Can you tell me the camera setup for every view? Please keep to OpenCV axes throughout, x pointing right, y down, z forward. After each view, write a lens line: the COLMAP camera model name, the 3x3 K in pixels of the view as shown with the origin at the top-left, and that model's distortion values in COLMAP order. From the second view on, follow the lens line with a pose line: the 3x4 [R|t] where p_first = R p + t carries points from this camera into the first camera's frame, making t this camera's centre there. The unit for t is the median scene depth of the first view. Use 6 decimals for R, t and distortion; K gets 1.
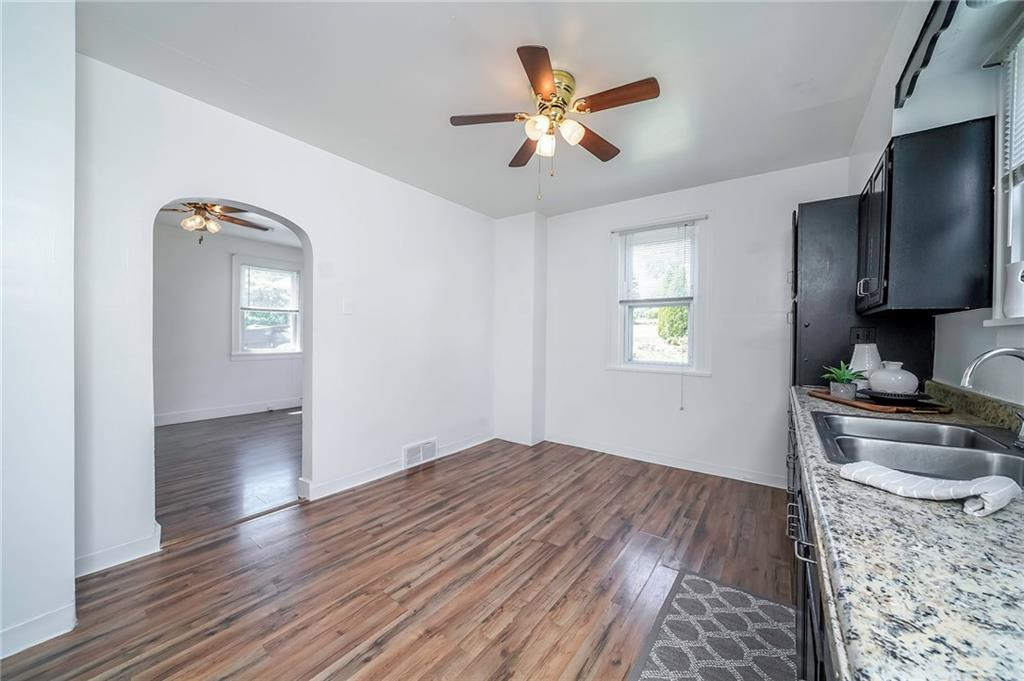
lens RADIAL K [[359.9, 0, 516.0], [0, 359.9, 343.3], [0, 0, 1]] dist [-0.016809, 0.000198]
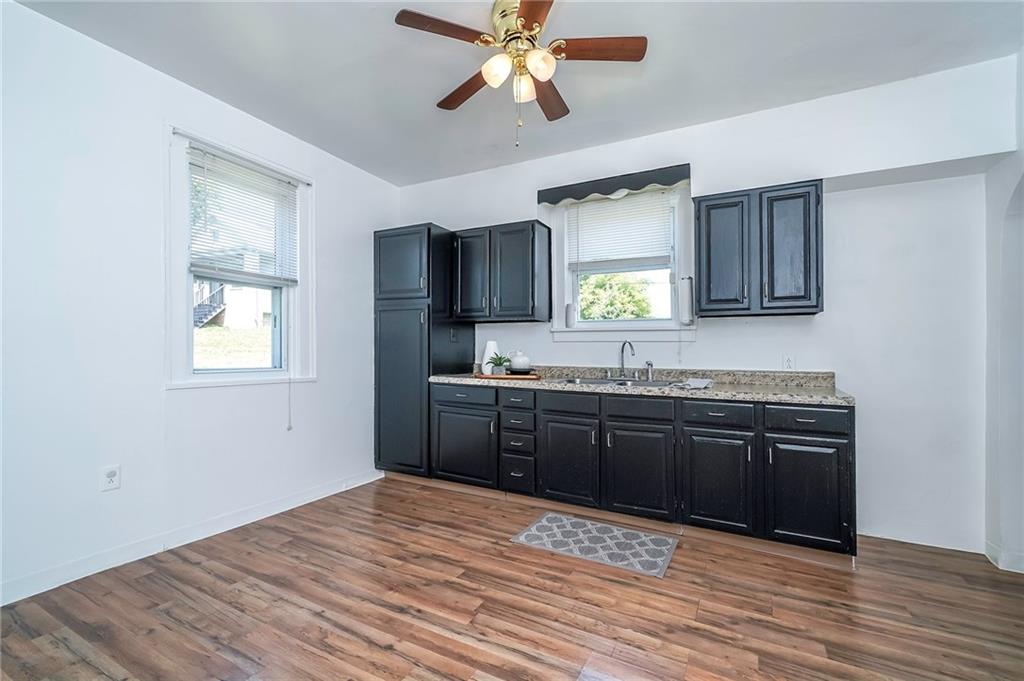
lens RADIAL K [[451.0, 0, 518.5], [0, 451.0, 348.1], [0, 0, 1]] dist [0.010960, -0.001472]
pose [[-0.130497, -0.007087, 0.991423, -0.830478], [0.007946, 0.999935, 0.008194, 0.024795], [-0.991417, 0.008947, -0.130432, 1.045525]]
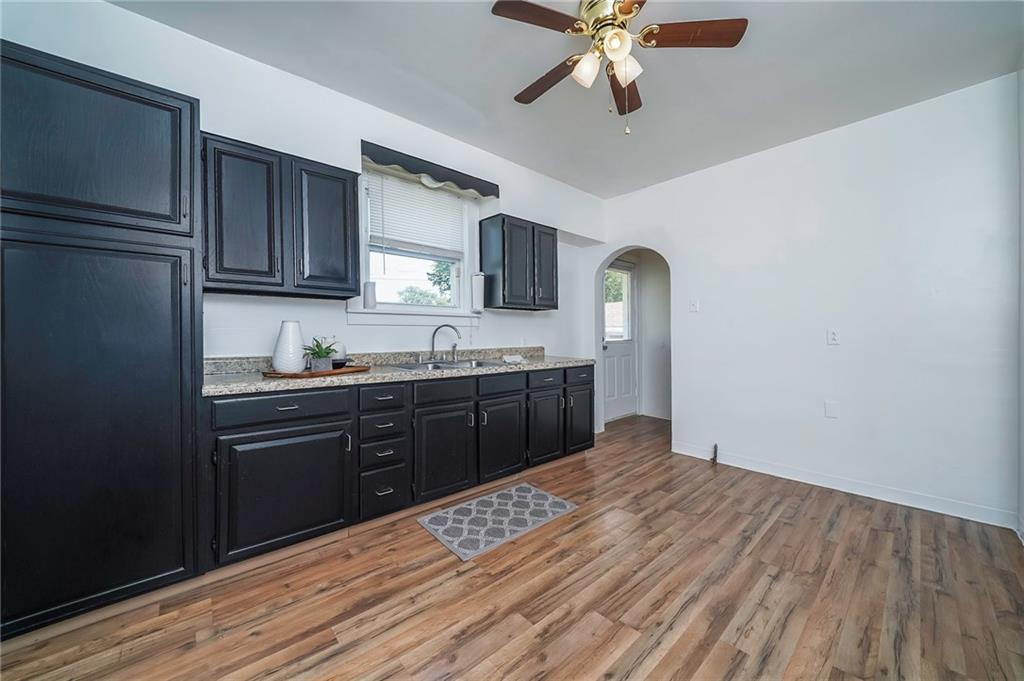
lens RADIAL K [[359.9, 0, 504.4], [0, 359.9, 332.0], [0, 0, 1]] dist [-0.016809, 0.000198]
pose [[-0.969075, -0.004855, 0.246718, 0.124976], [-0.002326, 0.999942, 0.010539, 0.025639], [-0.246755, 0.009639, -0.969030, 1.695317]]
